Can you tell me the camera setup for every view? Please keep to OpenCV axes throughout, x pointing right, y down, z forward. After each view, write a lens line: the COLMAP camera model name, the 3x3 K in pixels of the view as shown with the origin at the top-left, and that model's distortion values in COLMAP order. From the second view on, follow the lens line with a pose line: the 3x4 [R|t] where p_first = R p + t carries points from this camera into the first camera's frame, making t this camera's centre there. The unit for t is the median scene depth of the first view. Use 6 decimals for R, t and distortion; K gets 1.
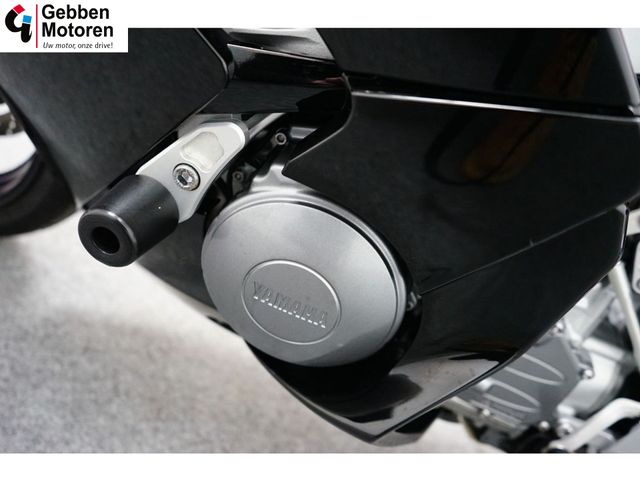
lens RADIAL K [[521.3, 0, 320.0], [0, 521.3, 240.0], [0, 0, 1]] dist [0.000572, -0.005044]
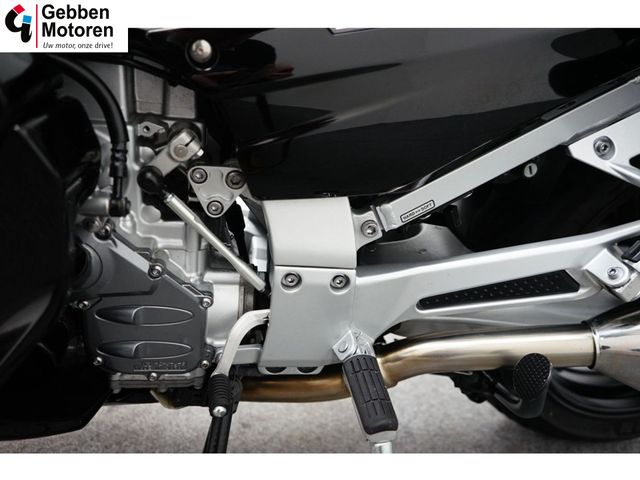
lens RADIAL K [[521.3, 0, 320.0], [0, 521.3, 240.0], [0, 0, 1]] dist [0.000572, -0.005044]
pose [[0.890992, -0.326278, 0.315714, 0.418150], [0.351130, 0.936030, -0.023589, 0.244030], [-0.287821, 0.131875, 0.948561, -0.148396]]
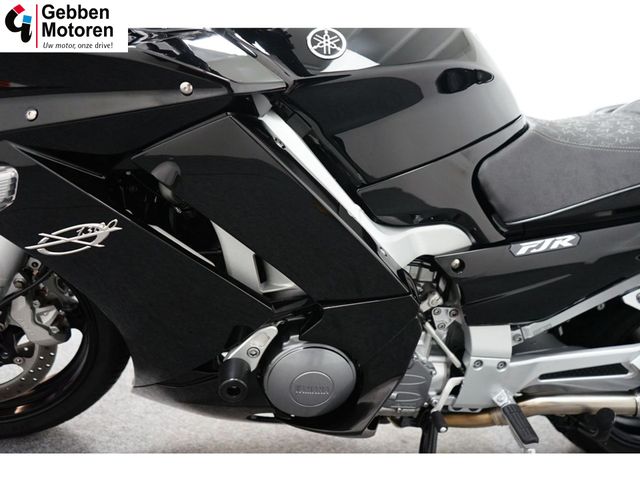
lens RADIAL K [[521.3, 0, 320.0], [0, 521.3, 240.0], [0, 0, 1]] dist [0.000572, -0.005044]
pose [[0.914849, -0.282509, 0.288514, -0.399614], [0.320124, 0.942919, -0.091786, -0.222015], [-0.246115, 0.176331, 0.953066, -1.070942]]
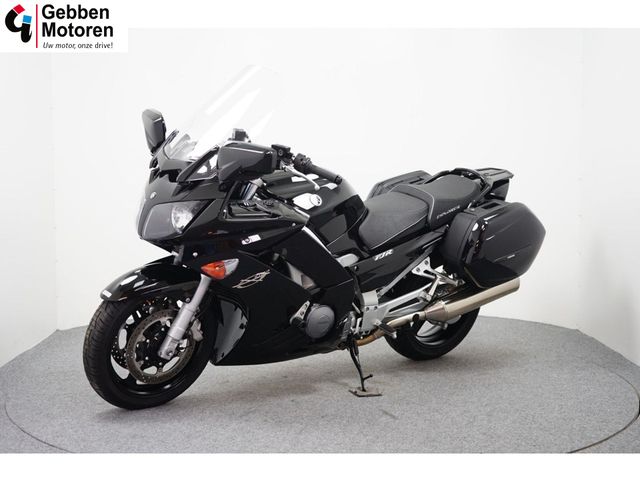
lens RADIAL K [[920.8, 0, 320.0], [0, 920.8, 240.0], [0, 0, 1]] dist [0.244844, 0.001533]
pose [[0.607992, -0.396589, 0.687796, -5.681904], [0.515506, 0.856047, 0.037912, -0.910197], [-0.603821, 0.331513, 0.724913, -5.702739]]
